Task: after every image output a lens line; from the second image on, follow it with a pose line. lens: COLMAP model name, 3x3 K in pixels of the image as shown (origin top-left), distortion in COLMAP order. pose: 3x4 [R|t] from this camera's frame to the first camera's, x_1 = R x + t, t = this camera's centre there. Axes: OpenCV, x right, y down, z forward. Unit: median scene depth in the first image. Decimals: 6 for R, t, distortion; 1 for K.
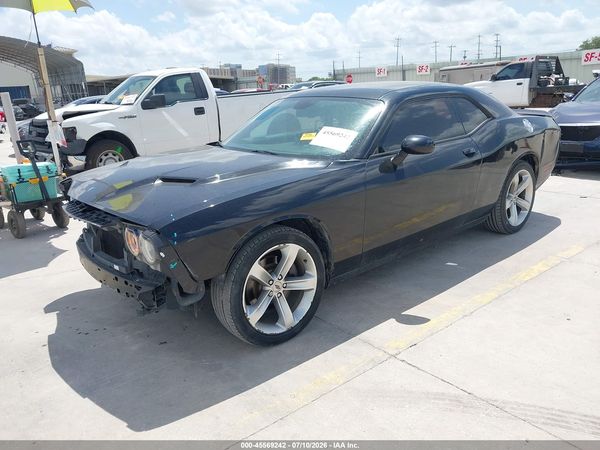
lens RADIAL K [[477.5, 0, 297.4], [0, 477.5, 218.3], [0, 0, 1]] dist [0.008435, -0.000036]
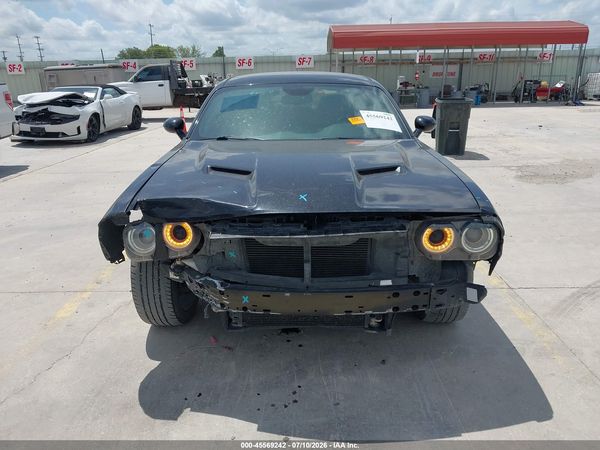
lens RADIAL K [[477.5, 0, 287.3], [0, 477.5, 220.8], [0, 0, 1]] dist [0.008435, -0.000036]
pose [[0.654362, -0.189766, 0.731983, -0.132268], [0.193856, 0.977748, 0.080181, -0.011979], [-0.730911, 0.089432, 0.676588, 0.071283]]
